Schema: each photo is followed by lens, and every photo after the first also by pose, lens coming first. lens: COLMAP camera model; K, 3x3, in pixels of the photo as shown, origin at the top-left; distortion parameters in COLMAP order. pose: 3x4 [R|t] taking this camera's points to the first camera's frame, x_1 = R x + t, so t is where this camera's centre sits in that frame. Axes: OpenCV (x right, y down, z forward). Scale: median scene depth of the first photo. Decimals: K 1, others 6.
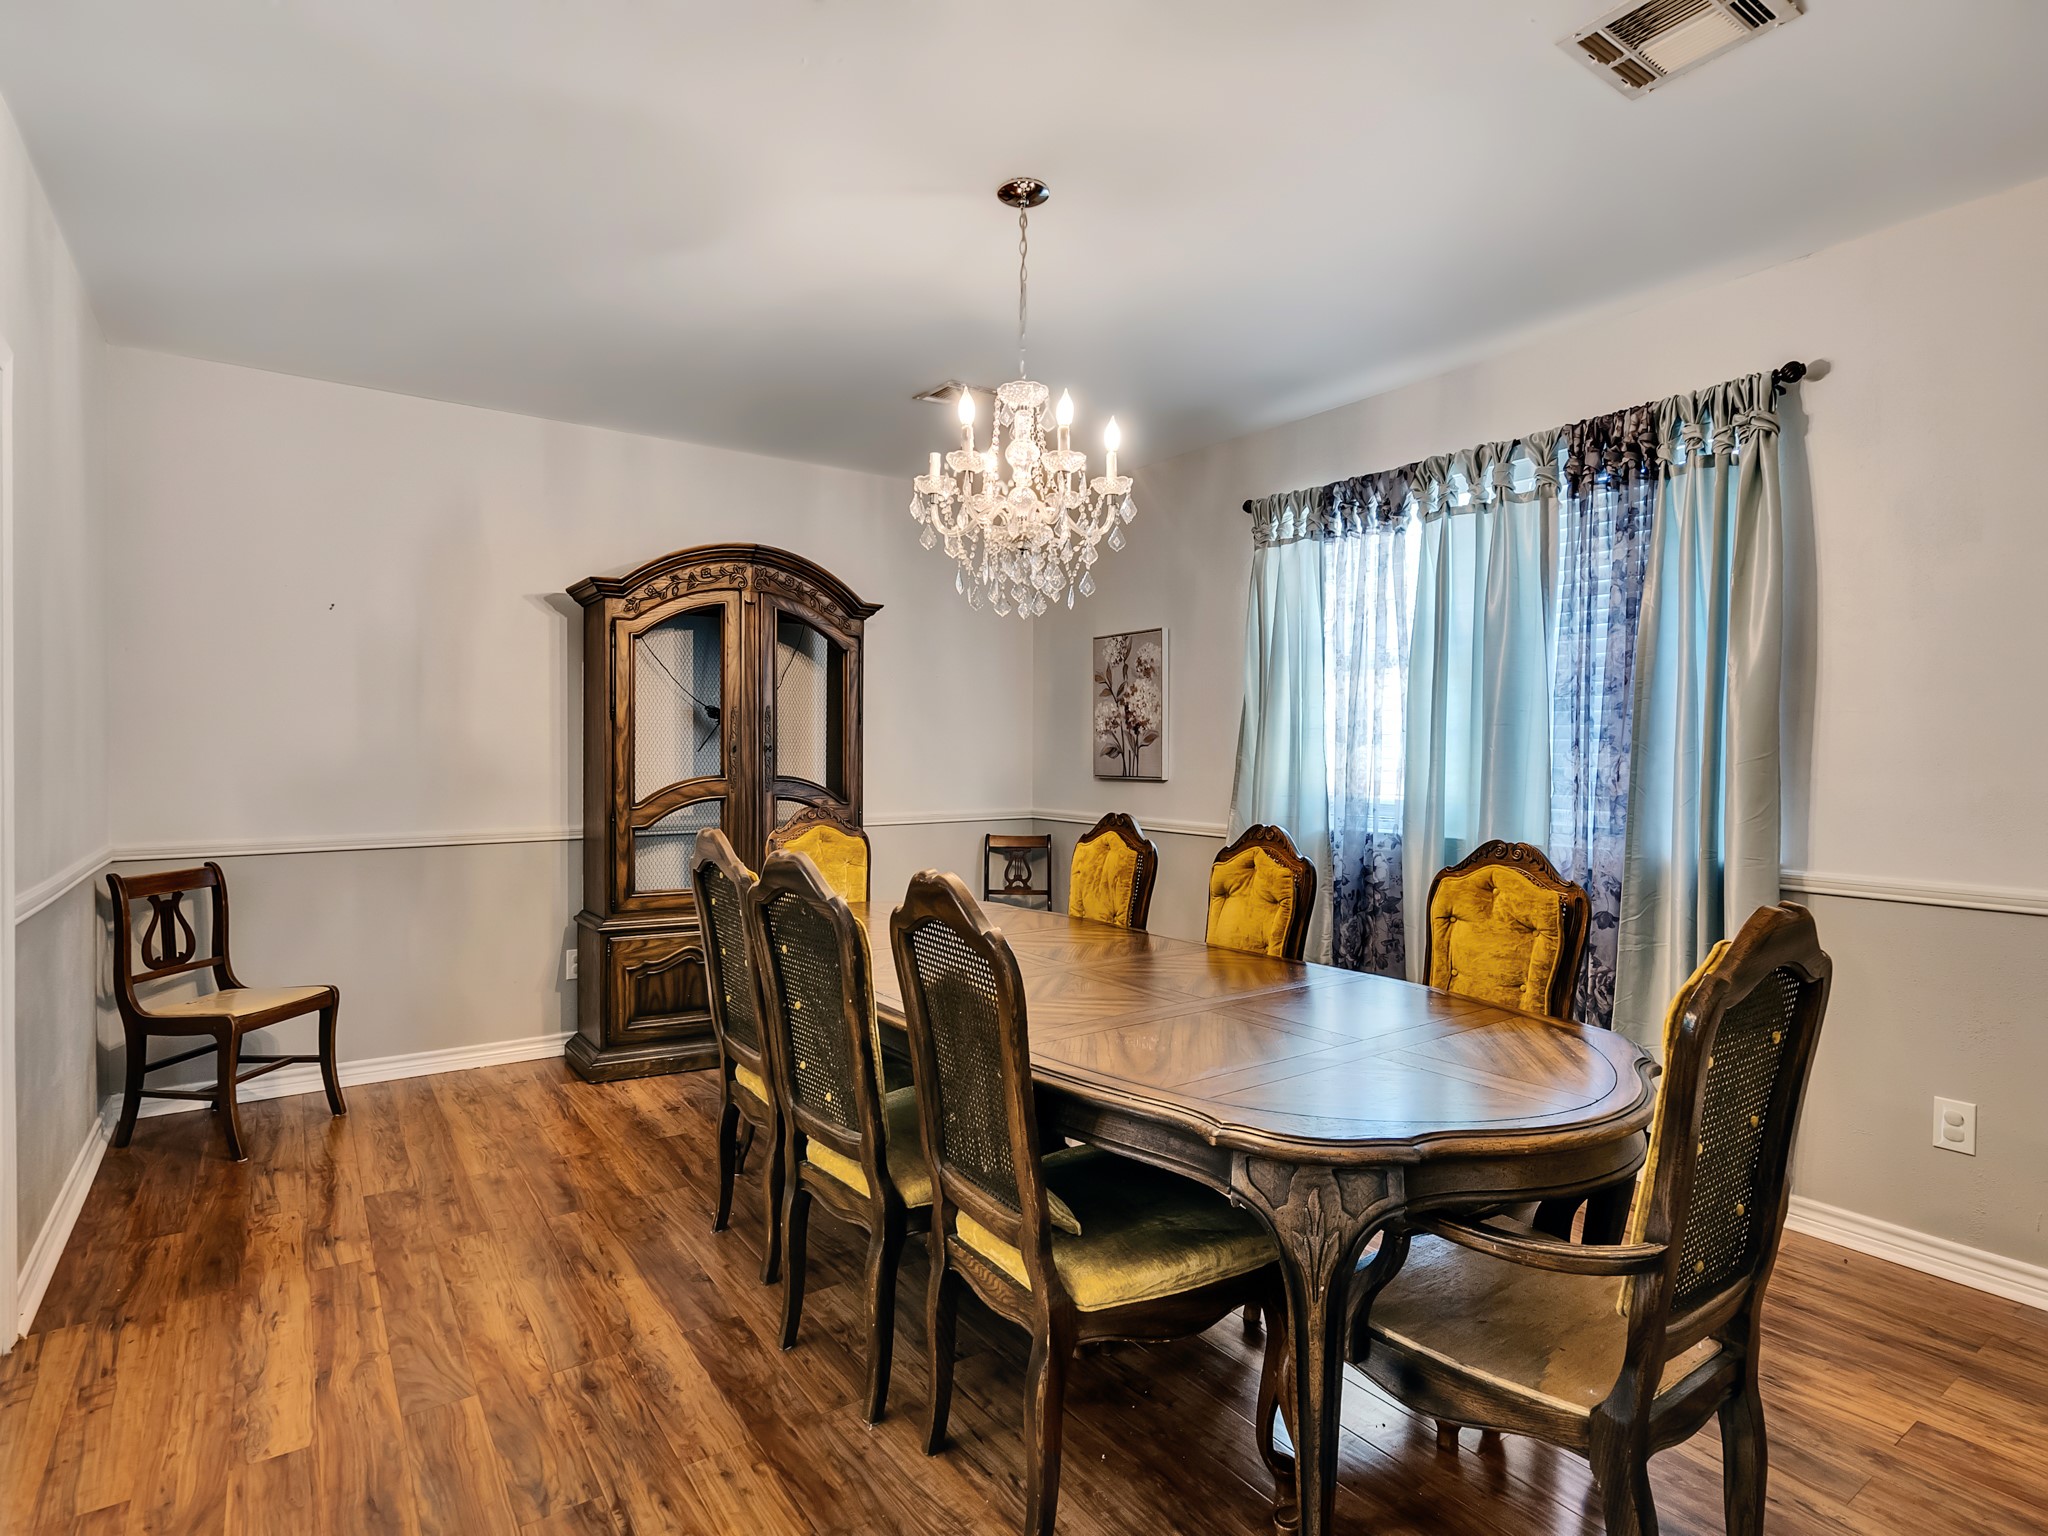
lens RADIAL K [[1057.1, 0, 1013.3], [0, 1057.1, 767.8], [0, 0, 1]] dist [-0.009035, 0.006235]
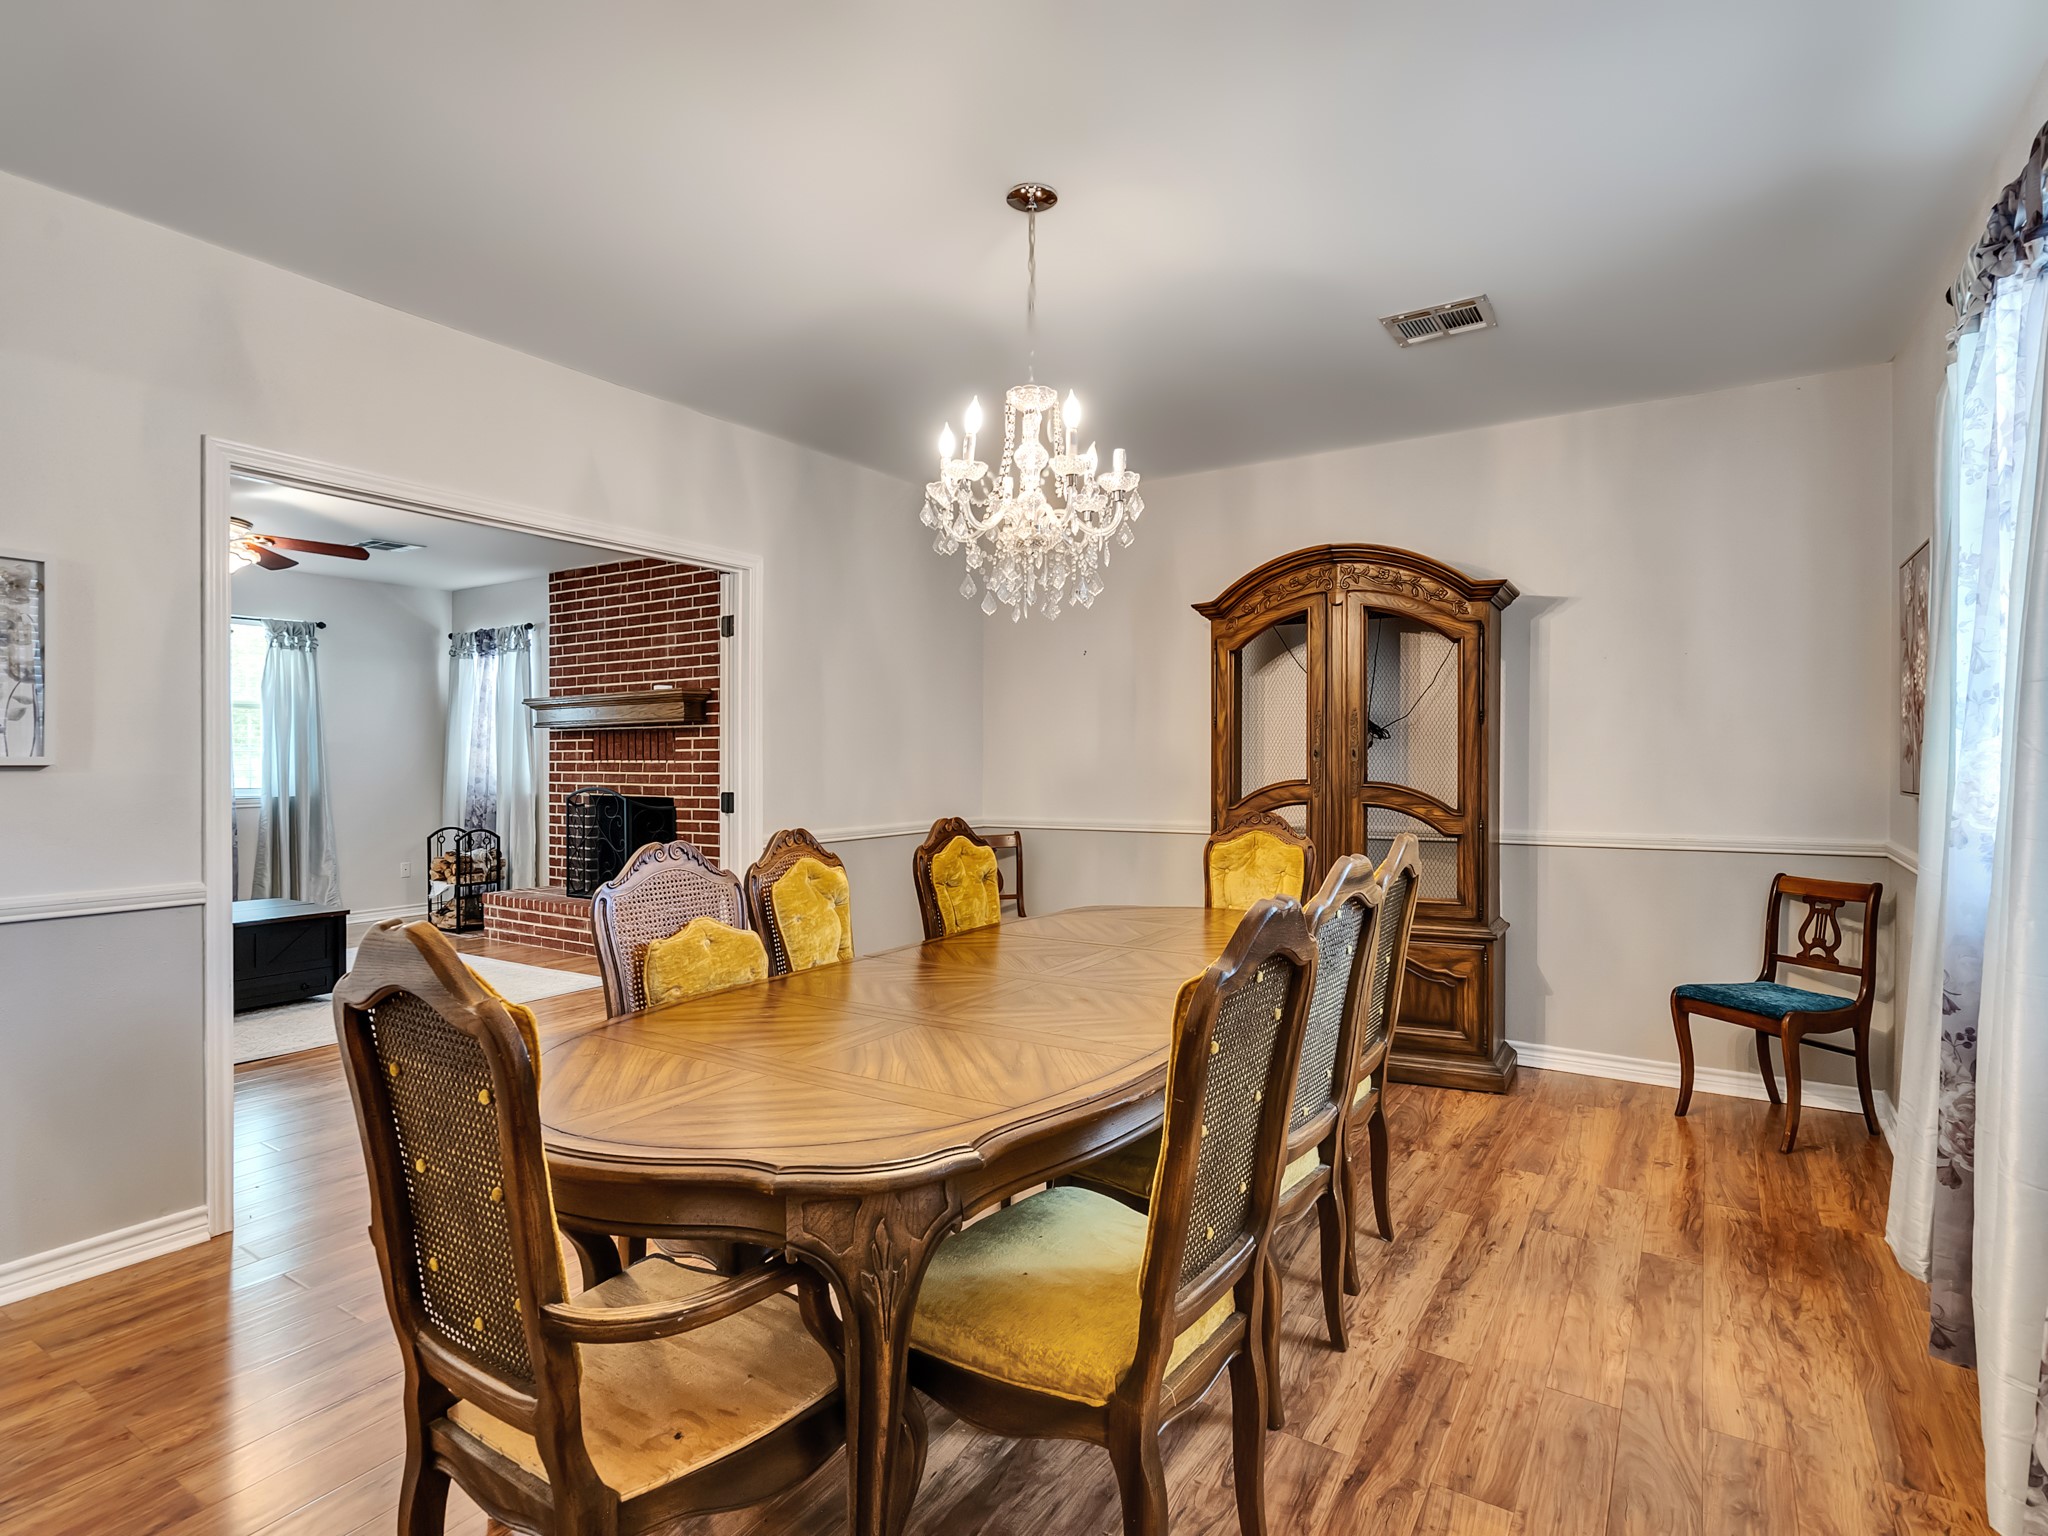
lens RADIAL K [[1056.7, 0, 1014.5], [0, 1056.7, 767.2], [0, 0, 1]] dist [-0.010088, 0.010286]
pose [[0.376583, 0.004708, -0.926371, 0.553296], [-0.008158, 0.999965, 0.001766, -0.004314], [0.926347, 0.006892, 0.376608, 0.363881]]
